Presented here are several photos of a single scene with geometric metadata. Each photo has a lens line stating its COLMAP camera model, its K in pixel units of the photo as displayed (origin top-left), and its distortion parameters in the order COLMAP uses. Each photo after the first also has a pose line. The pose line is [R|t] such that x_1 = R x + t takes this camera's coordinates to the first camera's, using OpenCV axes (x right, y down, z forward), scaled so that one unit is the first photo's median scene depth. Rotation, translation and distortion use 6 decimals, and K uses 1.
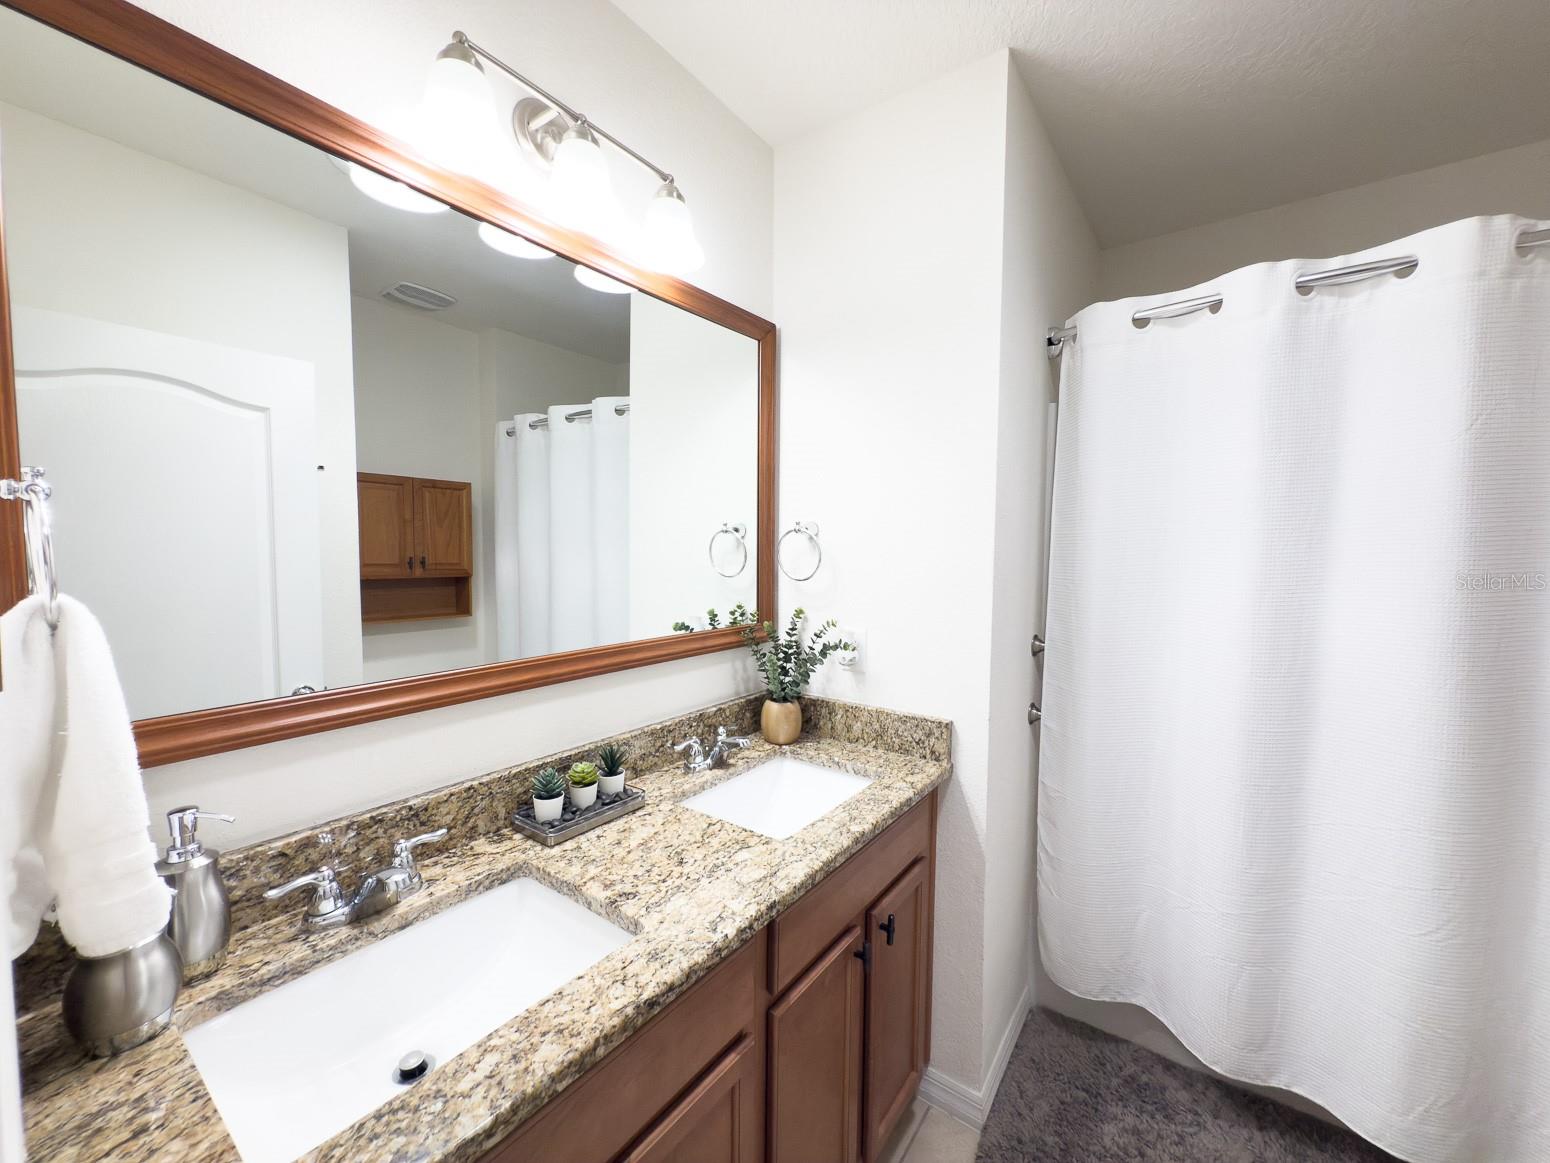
lens RADIAL K [[624.0, 0, 778.1], [0, 624.0, 585.2], [0, 0, 1]] dist [0.000689, 0.000075]
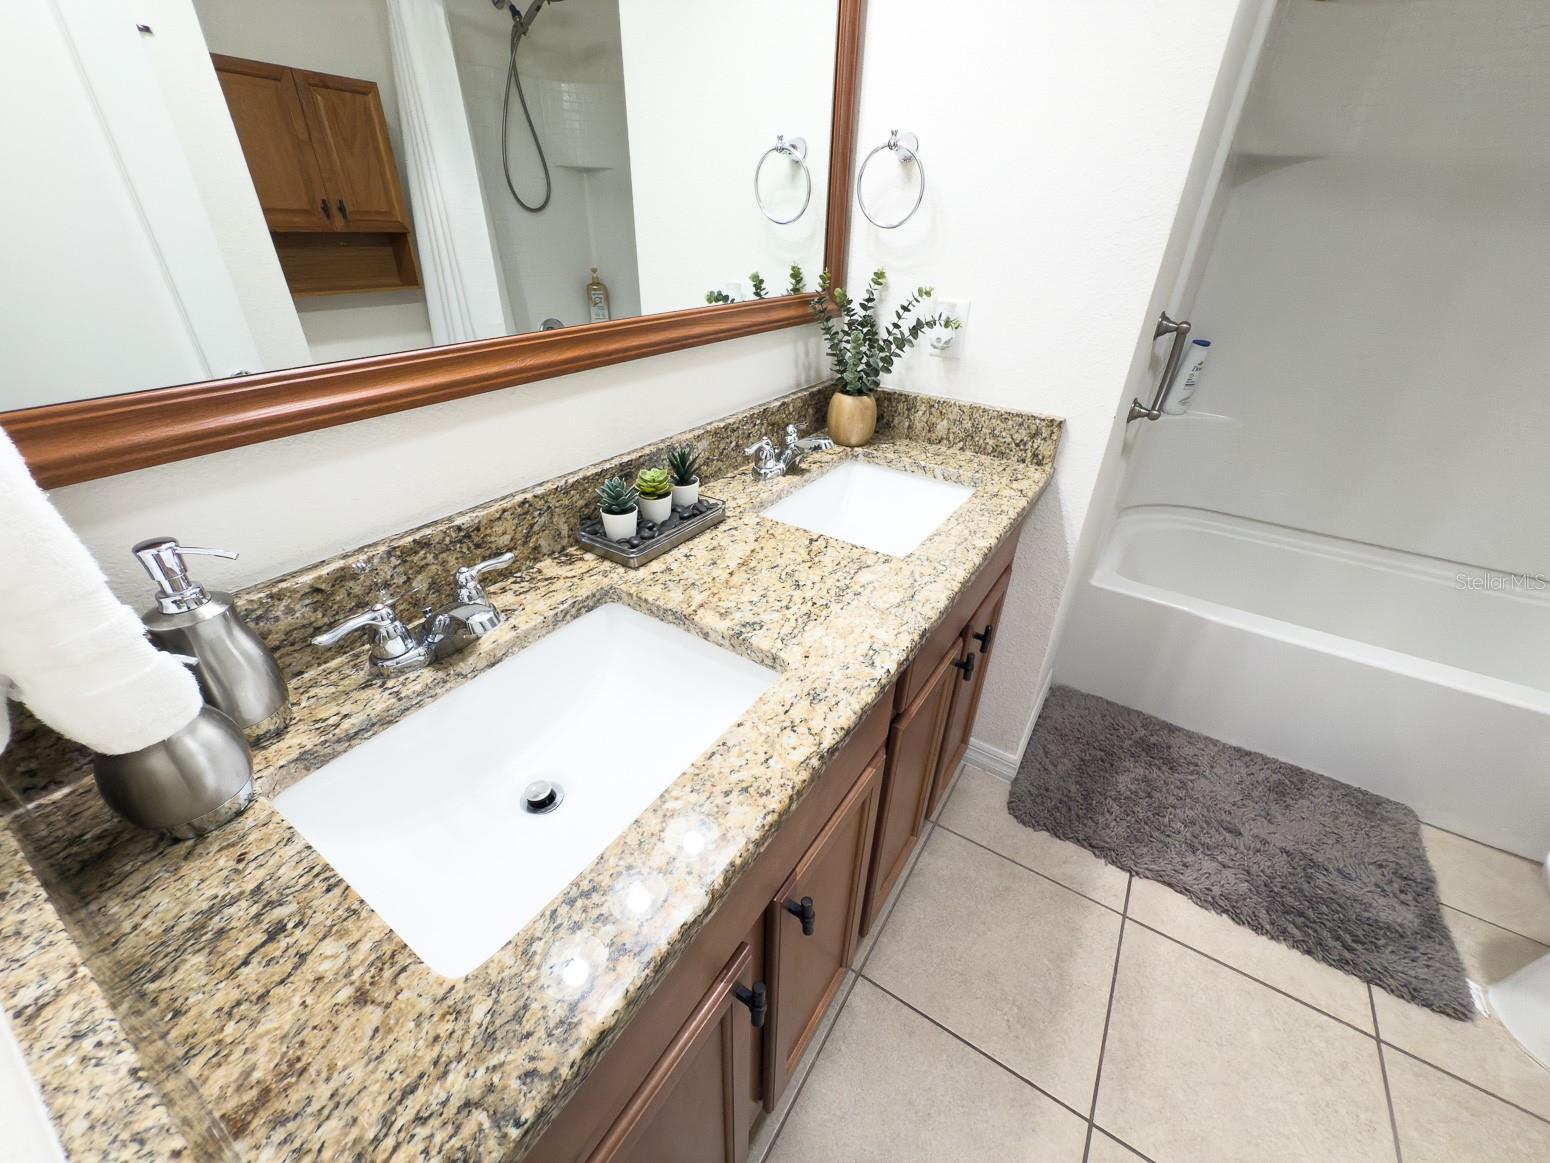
lens RADIAL K [[624.0, 0, 778.1], [0, 624.0, 585.2], [0, 0, 1]] dist [0.000689, 0.000075]
pose [[0.998809, -0.010499, 0.047655, -0.199528], [-0.012288, 0.890996, 0.453846, 0.053786], [-0.047225, -0.453891, 0.889805, 0.222263]]
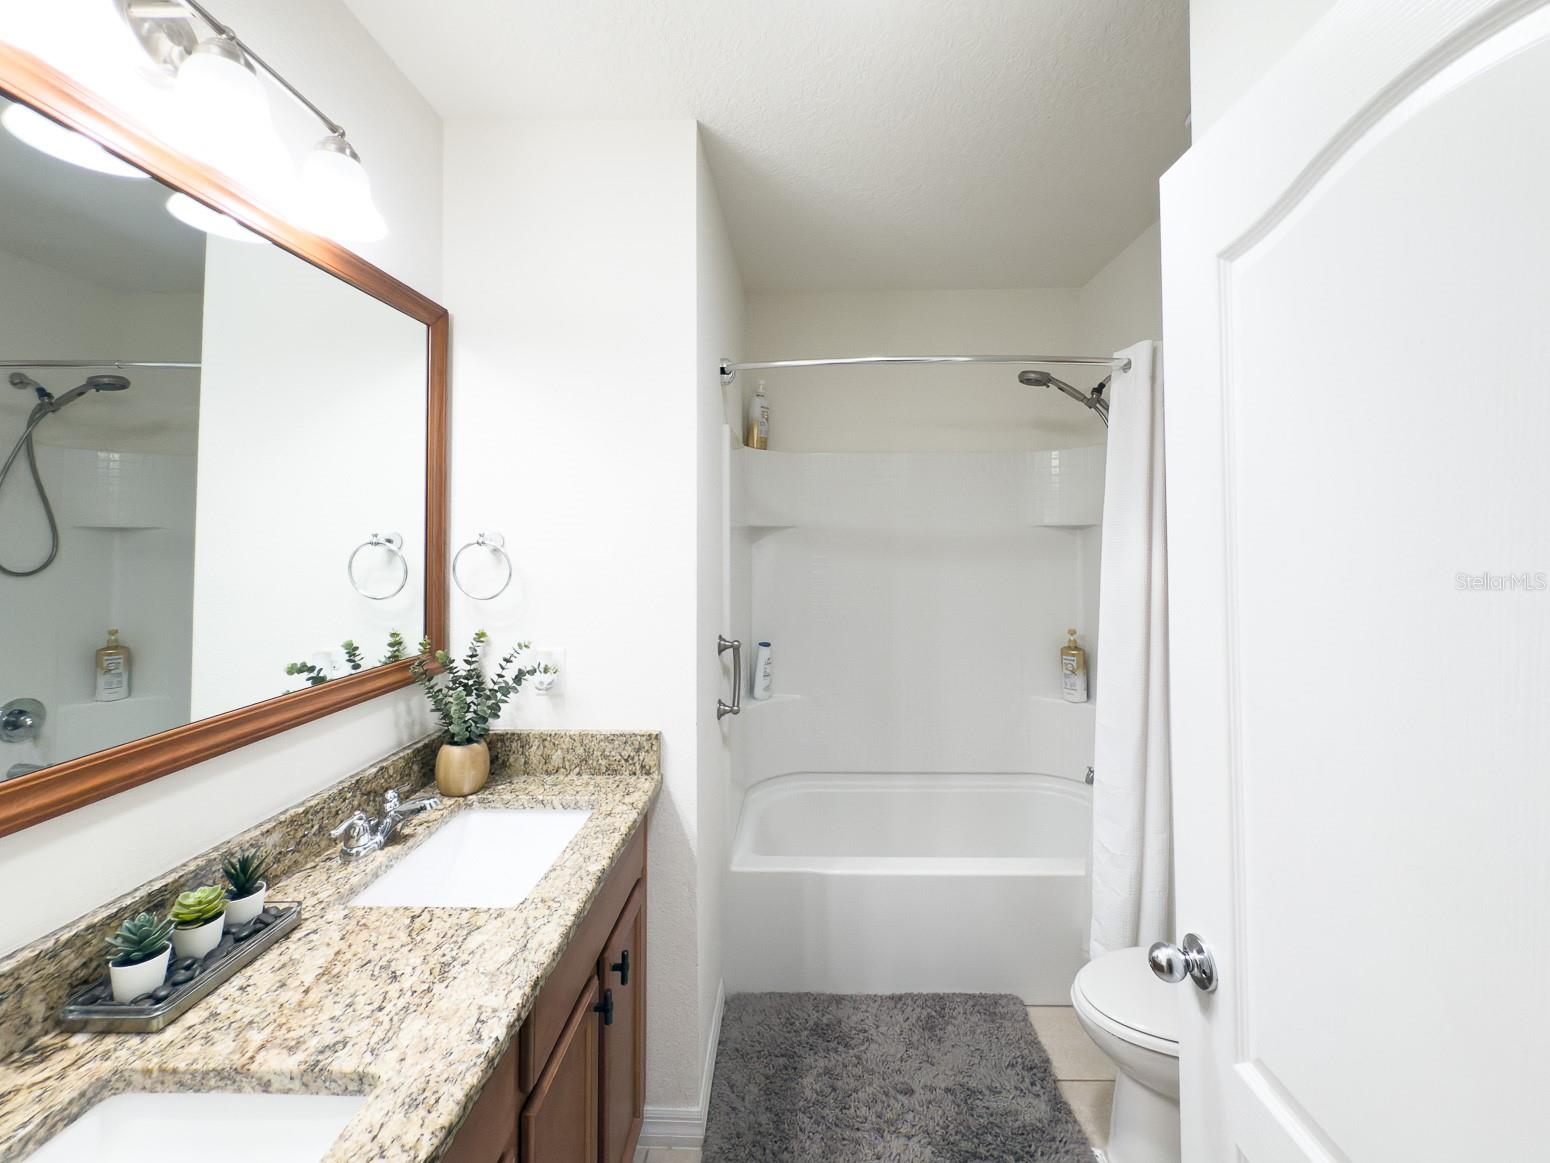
lens RADIAL K [[650.9, 0, 798.2], [0, 650.9, 522.4], [0, 0, 1]] dist [0.000955, -0.000141]
pose [[0.819481, 0.000984, 0.573105, -0.188506], [0.046466, 0.996592, -0.068153, -0.047819], [-0.571219, 0.082480, 0.816643, -0.018790]]
